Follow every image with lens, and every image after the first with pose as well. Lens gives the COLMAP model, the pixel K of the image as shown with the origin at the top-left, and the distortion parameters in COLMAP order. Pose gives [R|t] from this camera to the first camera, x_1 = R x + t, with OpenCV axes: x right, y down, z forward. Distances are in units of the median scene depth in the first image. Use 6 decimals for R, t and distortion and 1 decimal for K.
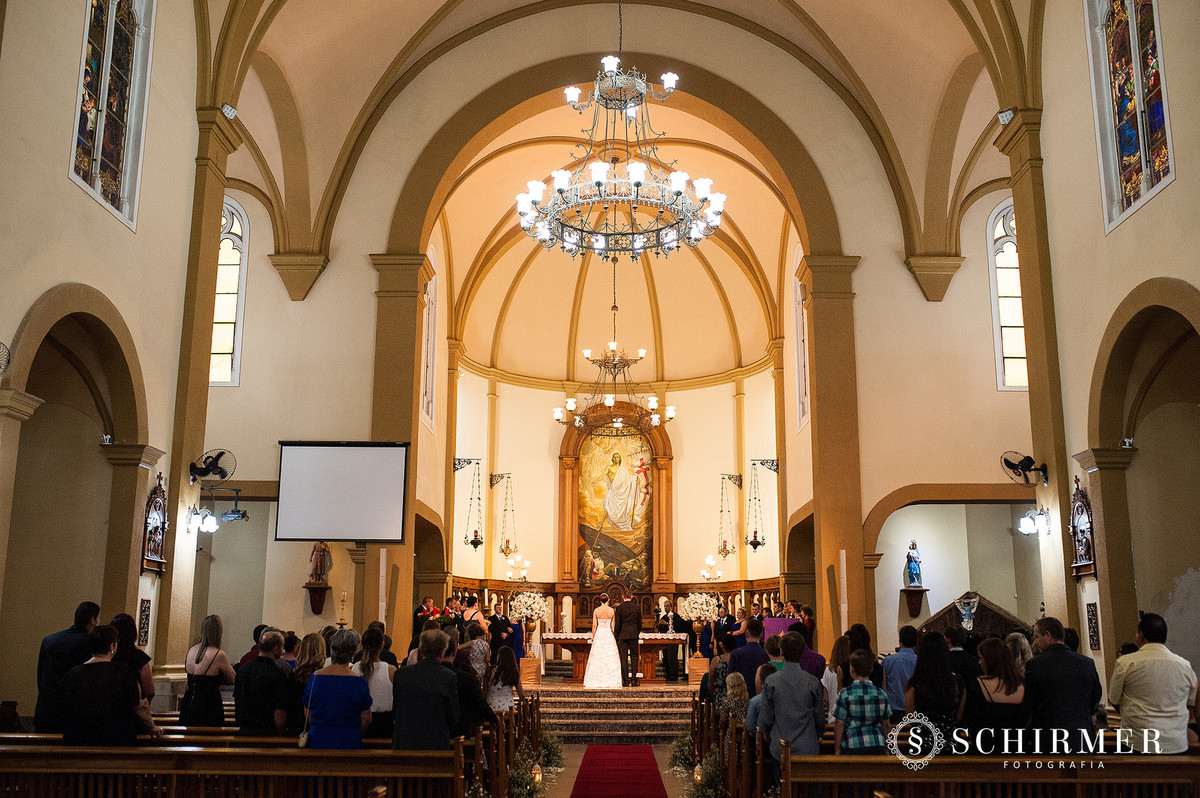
lens RADIAL K [[1174.0, 0, 600.0], [0, 1174.0, 399.0], [0, 0, 1]] dist [-0.013952, -0.009881]
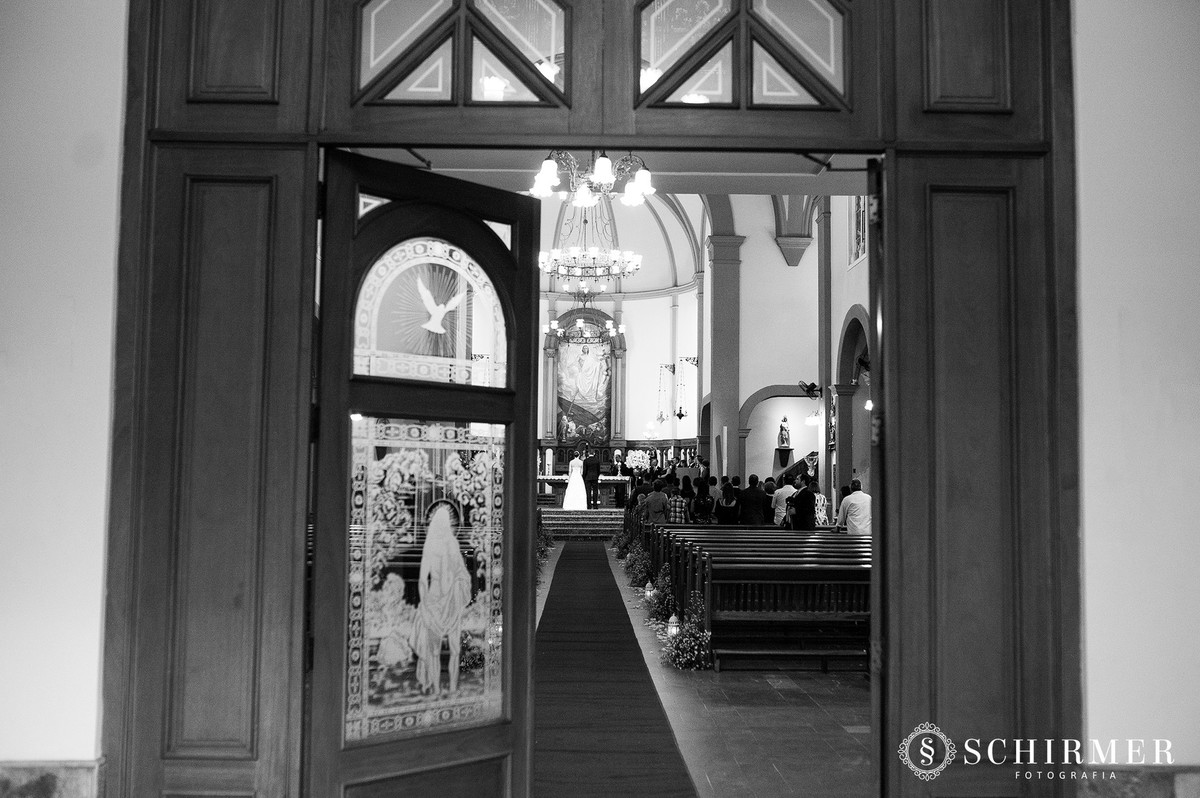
lens RADIAL K [[1174.0, 0, 600.0], [0, 1174.0, 399.0], [0, 0, 1]] dist [-0.013952, -0.009881]
pose [[0.999597, 0.009942, 0.026571, -0.006146], [-0.013429, 0.990826, 0.134473, -0.097052], [-0.024991, -0.134775, 0.990561, -0.461674]]
